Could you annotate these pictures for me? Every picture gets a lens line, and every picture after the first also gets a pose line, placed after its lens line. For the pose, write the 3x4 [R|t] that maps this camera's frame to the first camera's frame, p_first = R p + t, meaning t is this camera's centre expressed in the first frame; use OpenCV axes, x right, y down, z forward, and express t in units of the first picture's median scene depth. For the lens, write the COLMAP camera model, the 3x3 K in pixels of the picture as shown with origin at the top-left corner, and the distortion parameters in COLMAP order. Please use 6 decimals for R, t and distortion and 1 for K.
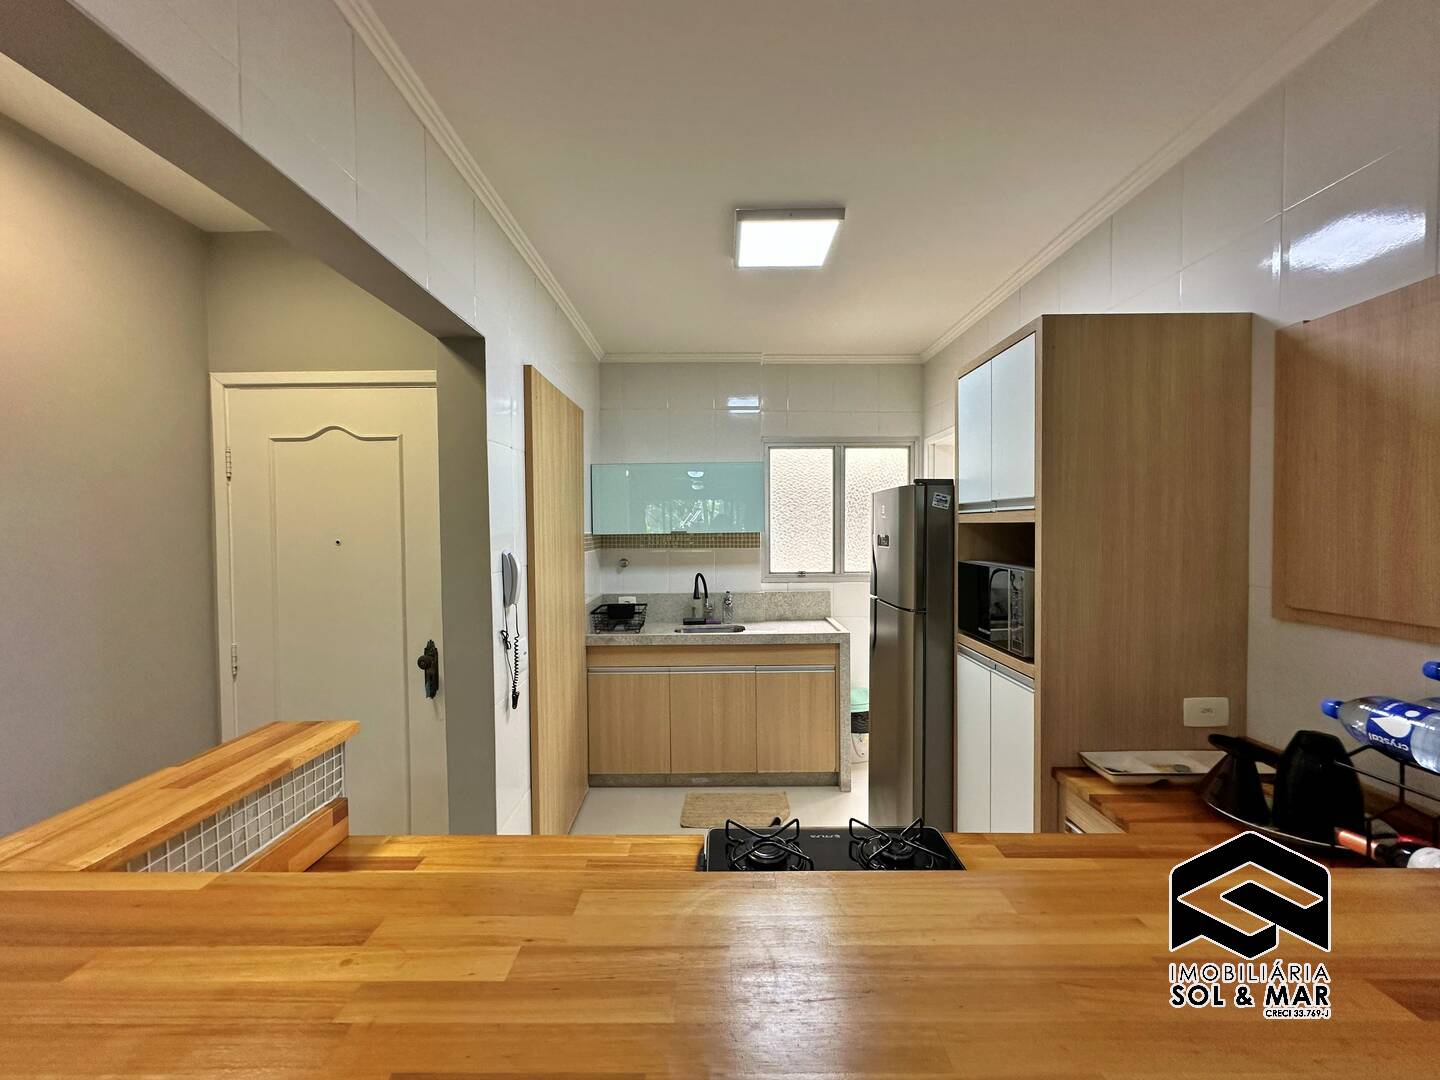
lens RADIAL K [[573.9, 0, 720.3], [0, 573.9, 539.4], [0, 0, 1]] dist [-0.004264, 0.001326]
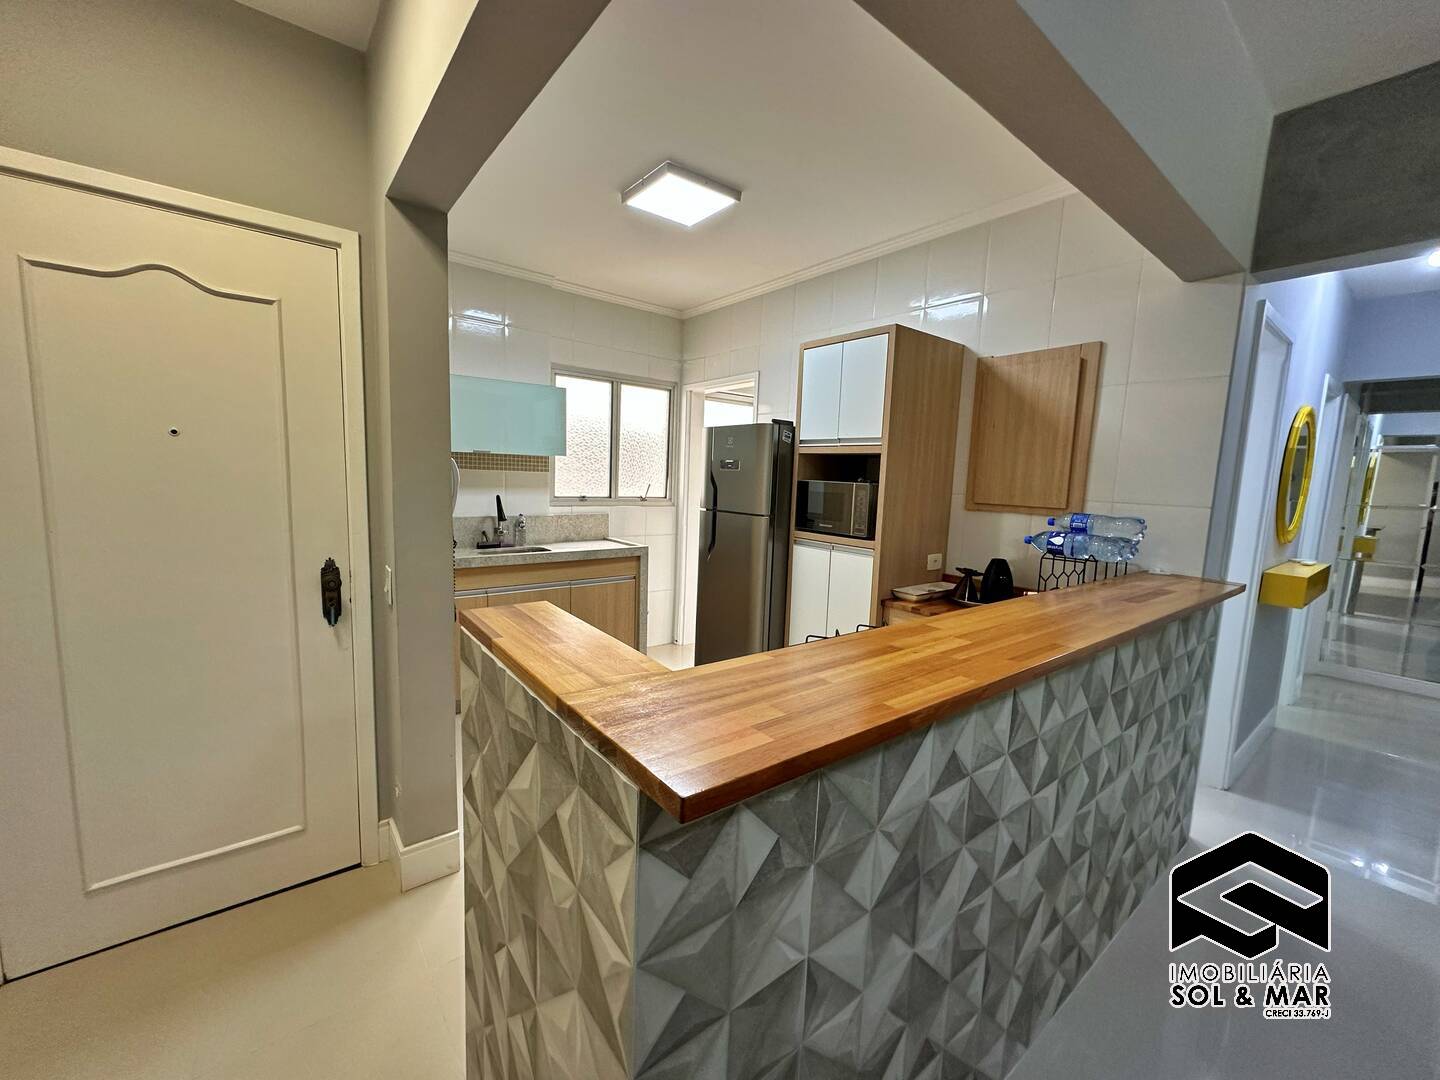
lens RADIAL K [[573.9, 0, 719.4], [0, 573.9, 540.0], [0, 0, 1]] dist [-0.004264, 0.001326]
pose [[0.787432, -0.034687, 0.615425, -0.378097], [-0.029513, 0.995149, 0.093851, 0.035052], [-0.615695, -0.092064, 0.782588, -0.007066]]
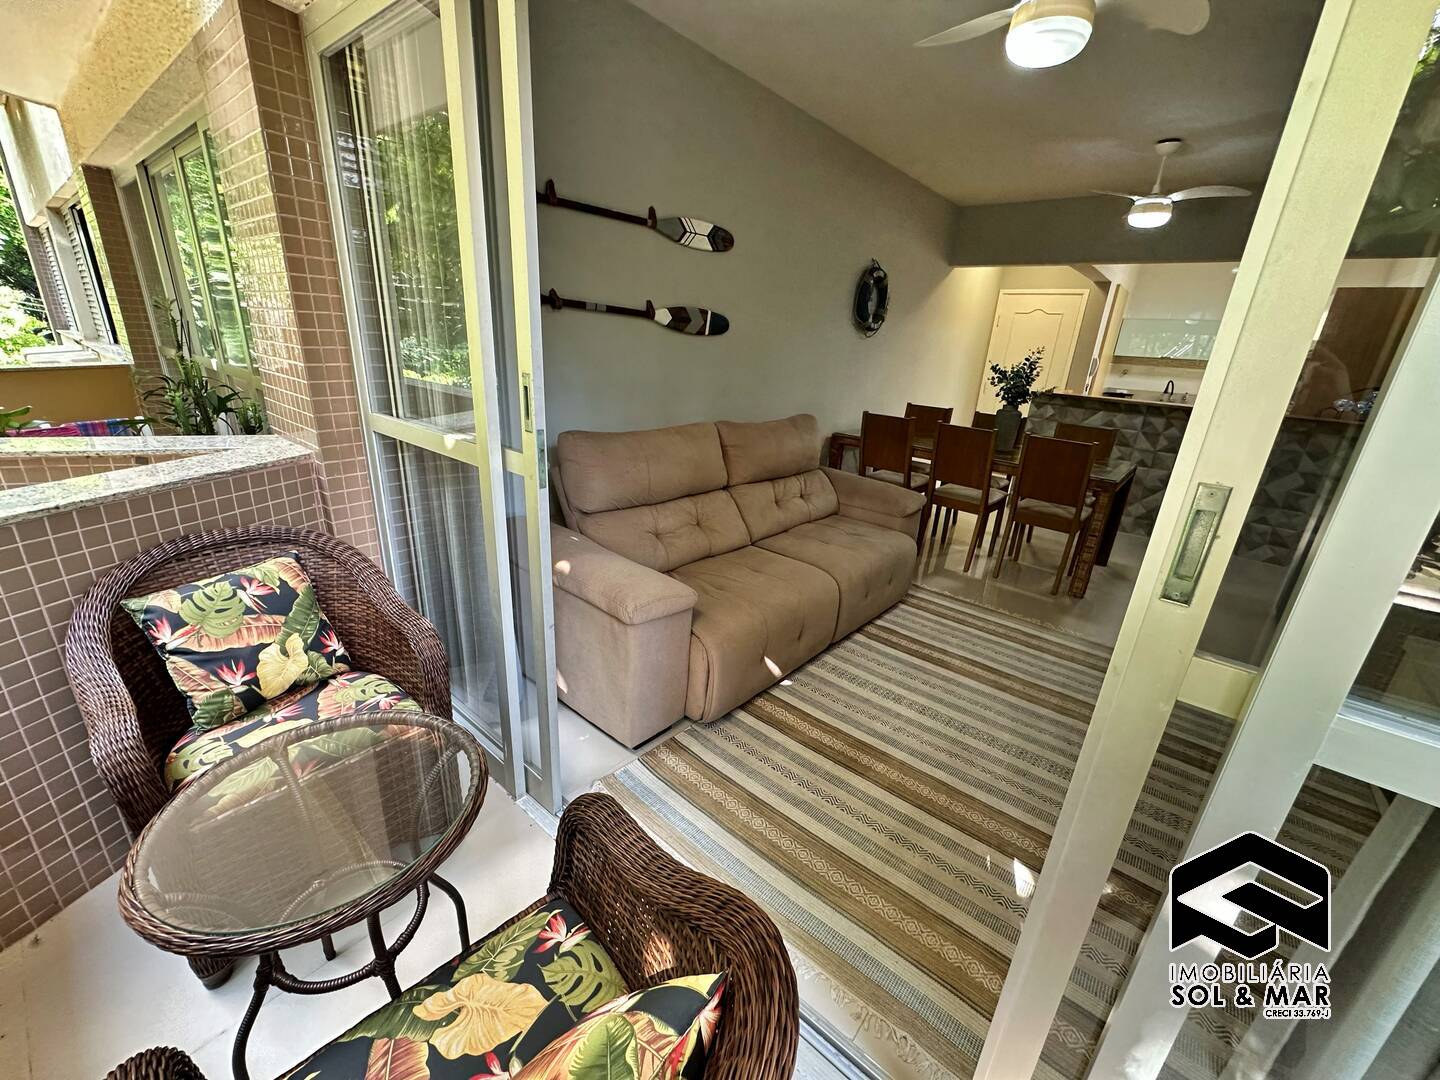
lens RADIAL K [[573.9, 0, 720.9], [0, 573.9, 540.9], [0, 0, 1]] dist [-0.004264, 0.001326]
pose [[0.765455, 0.265152, -0.586322, 0.083714], [-0.078804, 0.942928, 0.323539, 0.070490], [0.638646, -0.201450, 0.742663, -1.647005]]
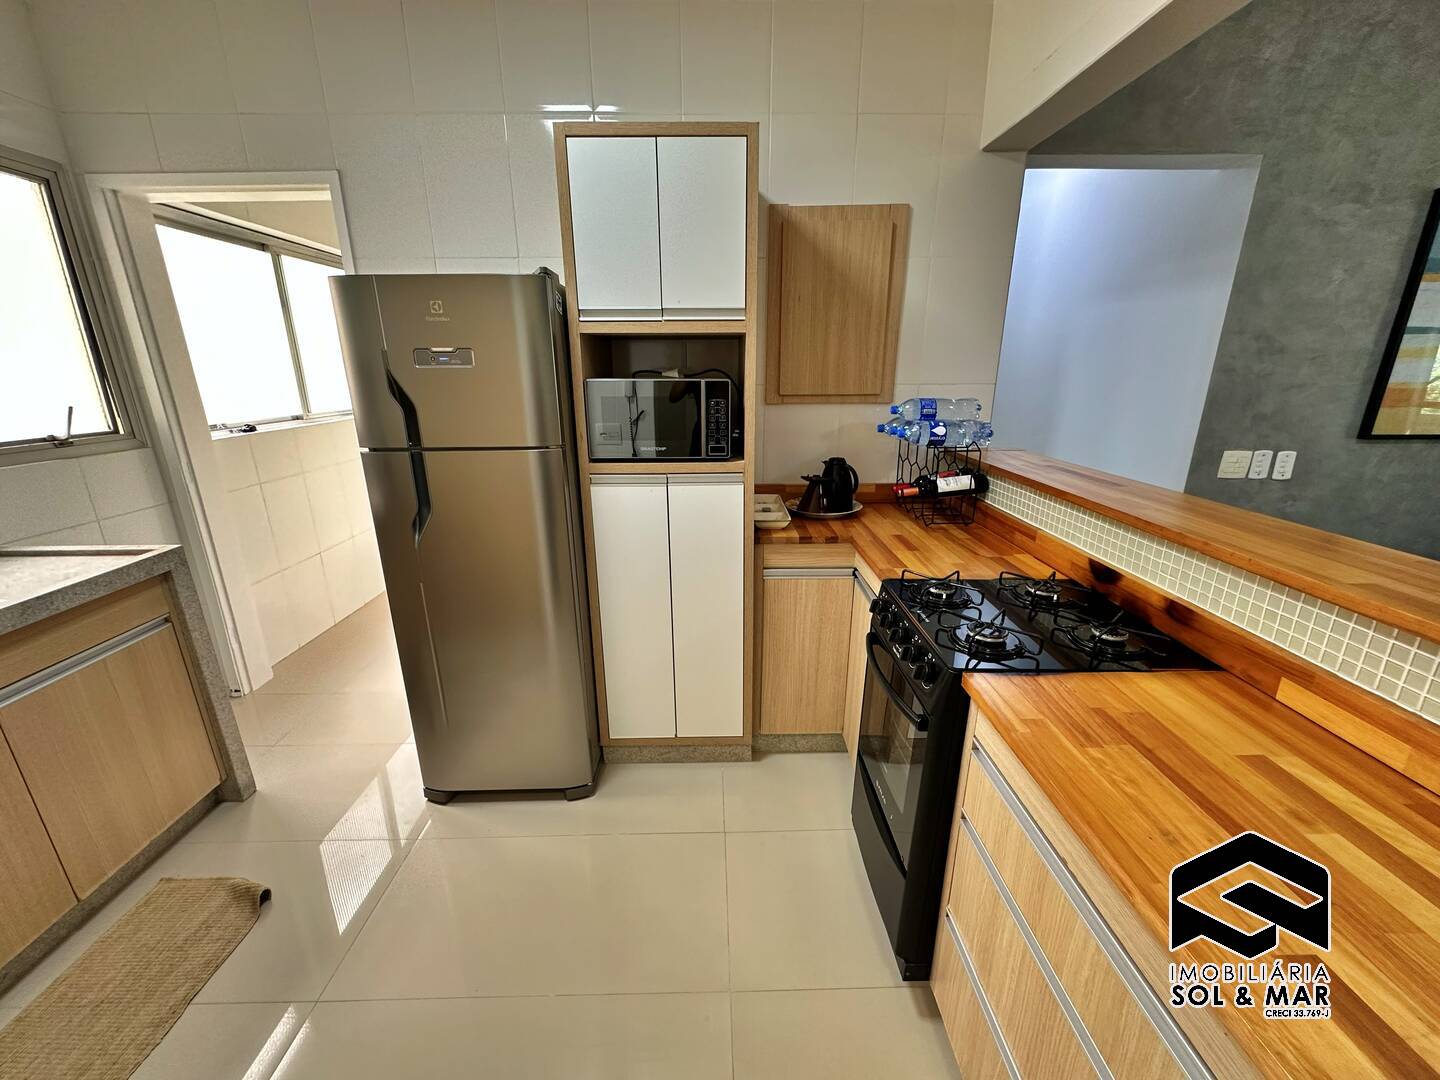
lens RADIAL K [[573.9, 0, 720.2], [0, 573.9, 540.5], [0, 0, 1]] dist [-0.004264, 0.001326]
pose [[-0.010630, -0.286716, 0.957957, -0.293276], [0.026946, 0.957581, 0.286903, 0.016509], [-0.999580, 0.028863, -0.002453, 0.488052]]
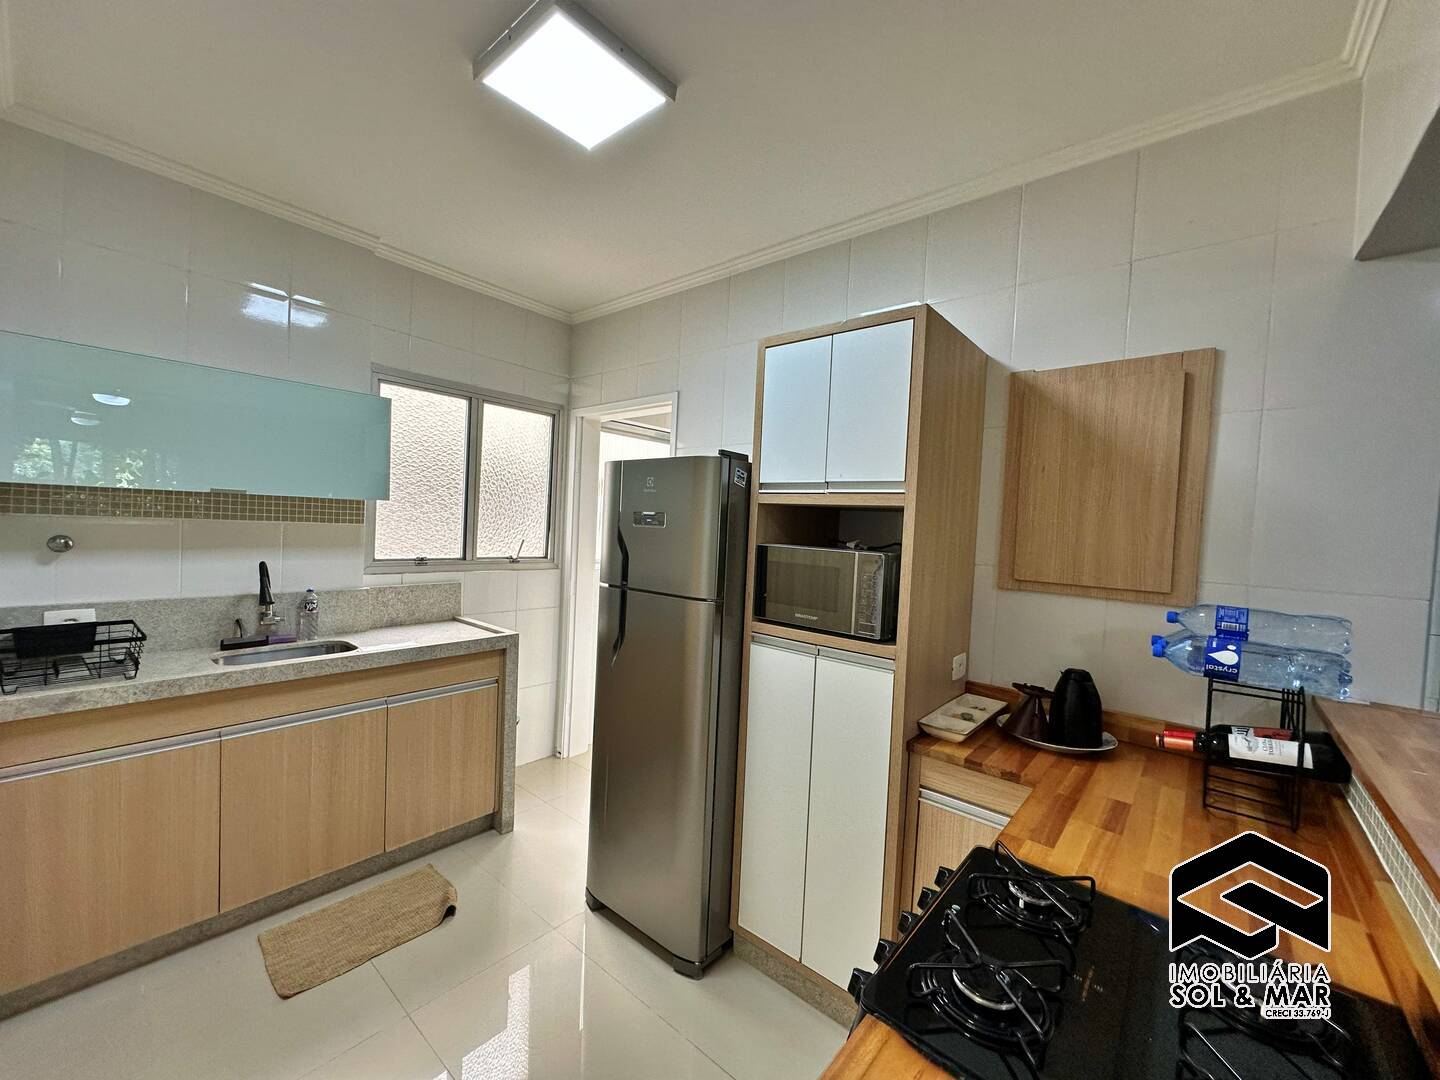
lens RADIAL K [[573.9, 0, 719.8], [0, 573.9, 540.5], [0, 0, 1]] dist [-0.004264, 0.001326]
pose [[0.649392, 0.014915, 0.760308, -0.200881], [-0.035011, 0.999334, 0.010299, 0.014848], [-0.759648, -0.033307, 0.649482, 0.268213]]
